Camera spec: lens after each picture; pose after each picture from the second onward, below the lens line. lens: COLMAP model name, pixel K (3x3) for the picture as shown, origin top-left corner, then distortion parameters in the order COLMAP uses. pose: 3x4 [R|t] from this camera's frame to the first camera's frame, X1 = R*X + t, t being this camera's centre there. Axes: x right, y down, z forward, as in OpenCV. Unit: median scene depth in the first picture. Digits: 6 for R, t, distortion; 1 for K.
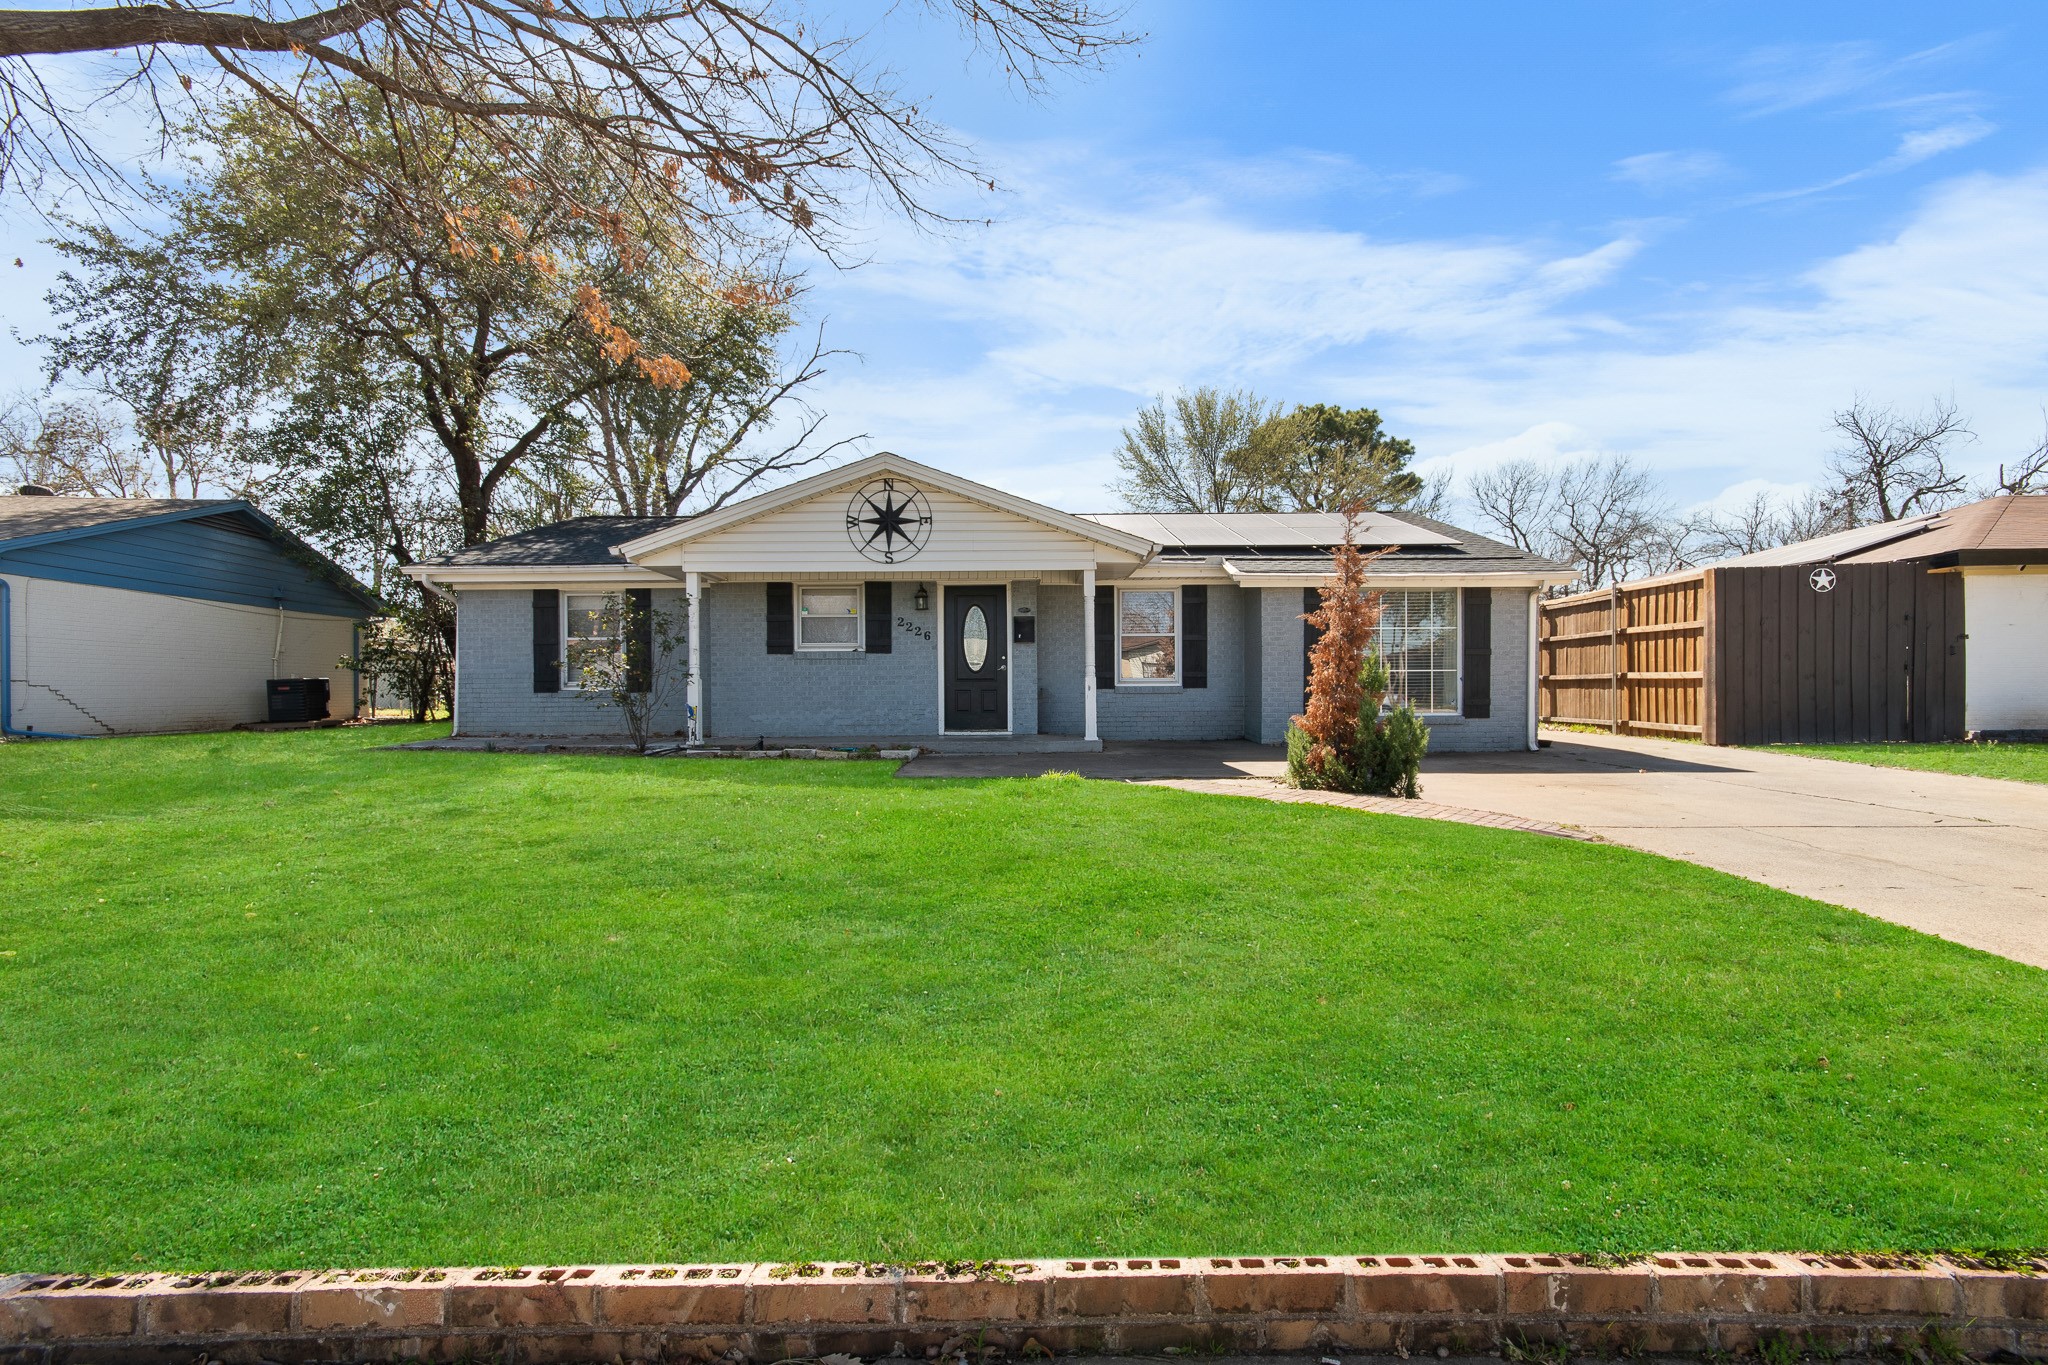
lens RADIAL K [[904.4, 0, 1023.0], [0, 904.4, 689.4], [0, 0, 1]] dist [0.012946, 0.000367]
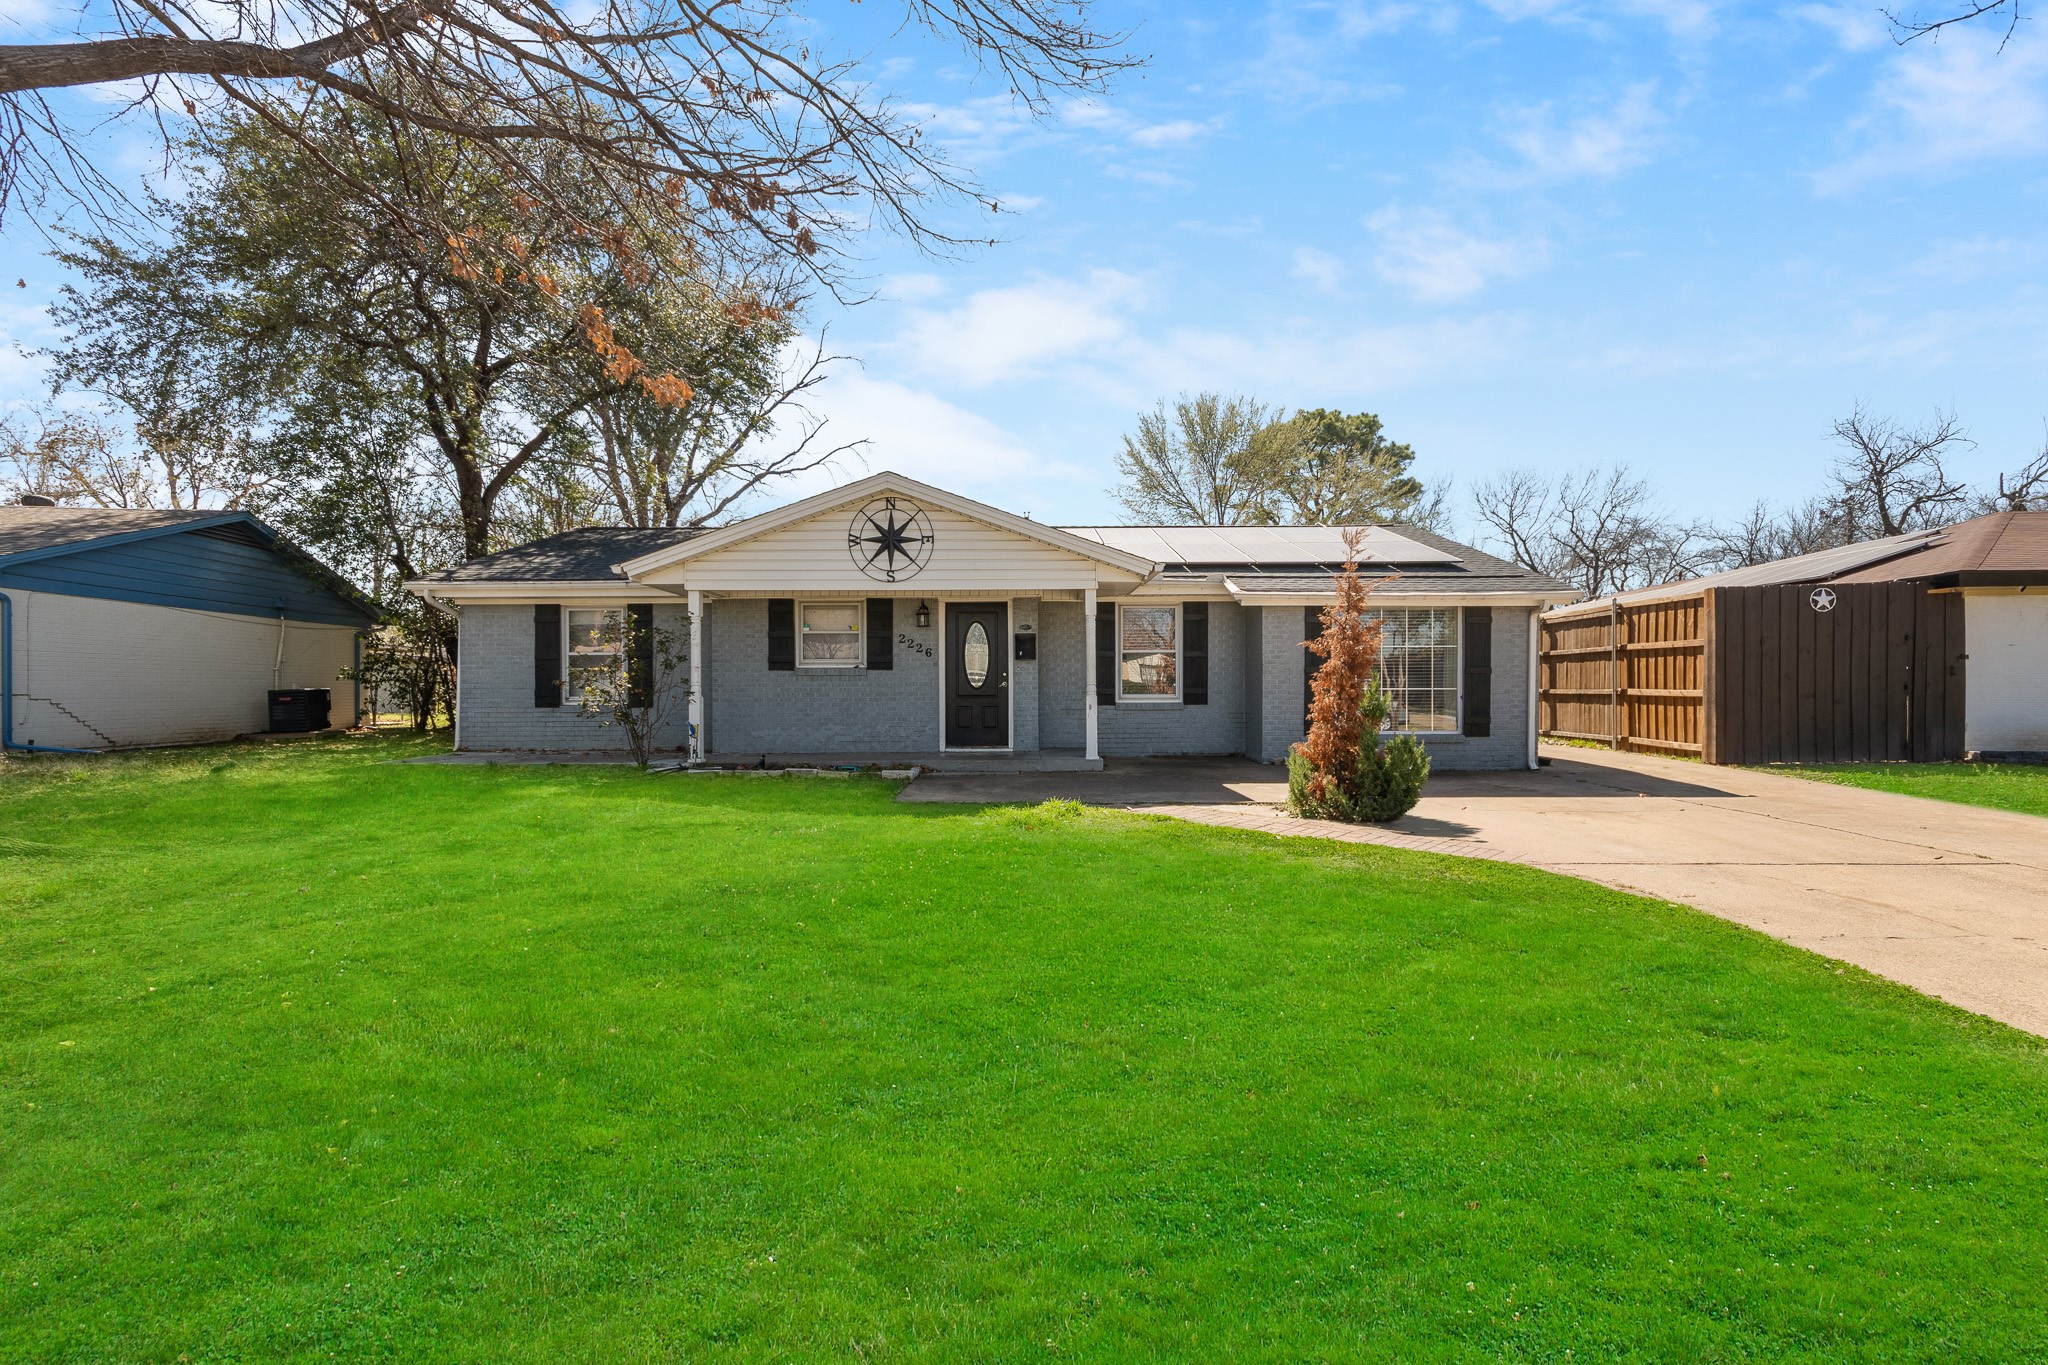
lens RADIAL K [[903.6, 0, 1023.0], [0, 903.6, 688.9], [0, 0, 1]] dist [0.013788, 0.000168]
pose [[0.999994, 0.003351, 0.000551, -0.001406], [-0.003351, 0.999994, 0.000777, -0.017818], [-0.000549, -0.000779, 1.000000, -0.000397]]
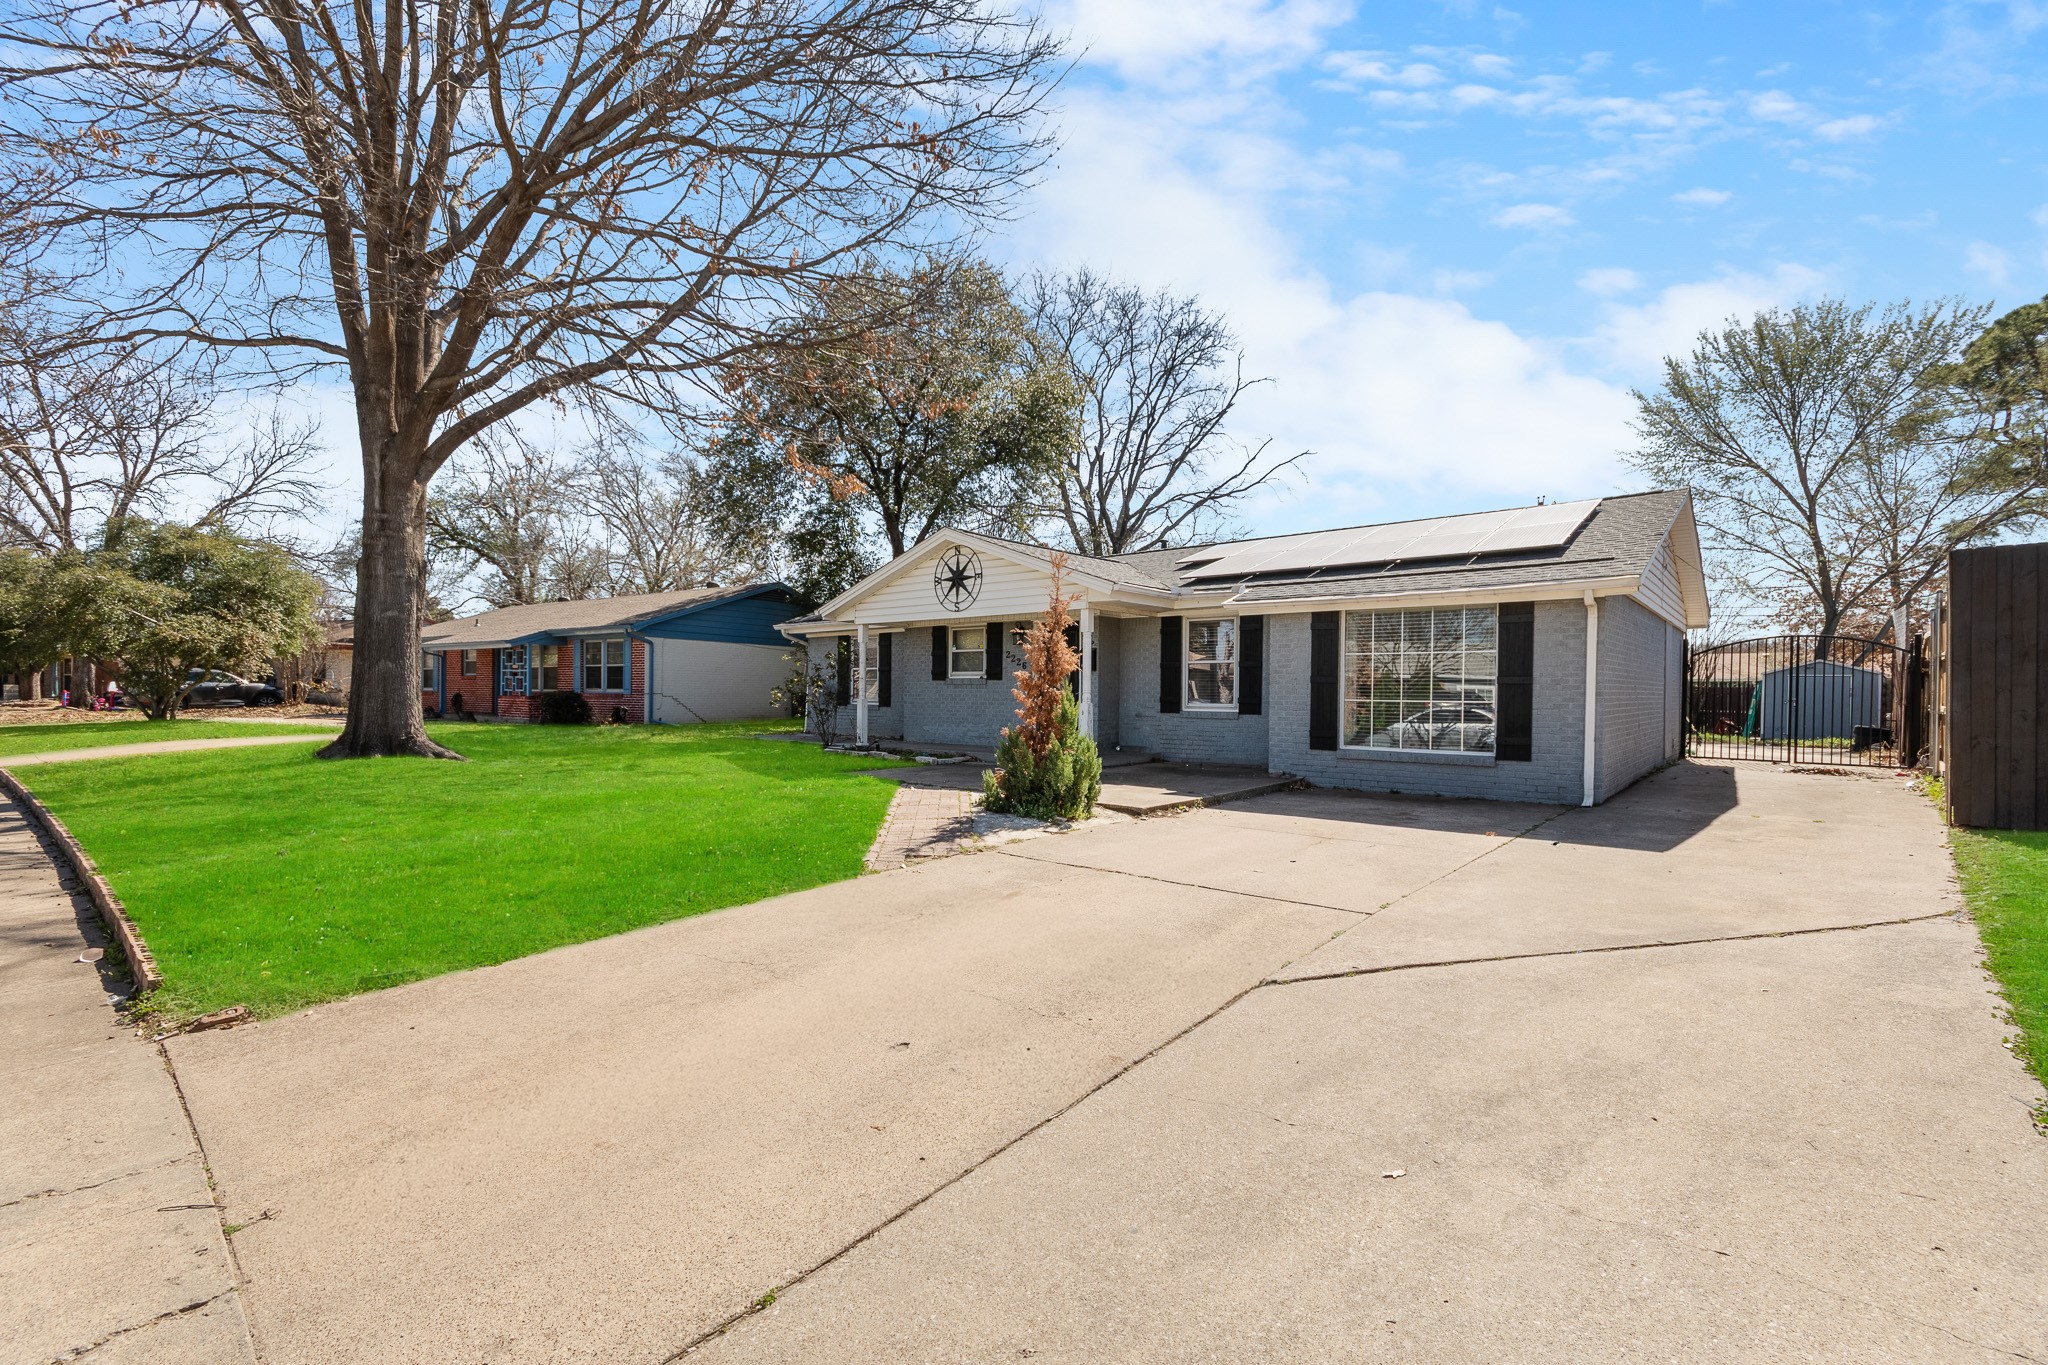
lens RADIAL K [[911.7, 0, 1028.6], [0, 911.7, 694.6], [0, 0, 1]] dist [0.001603, 0.000433]
pose [[0.754341, 0.012594, -0.656361, 0.622482], [-0.014204, 0.999895, 0.002862, -0.021596], [0.656329, 0.007164, 0.754441, 0.074963]]
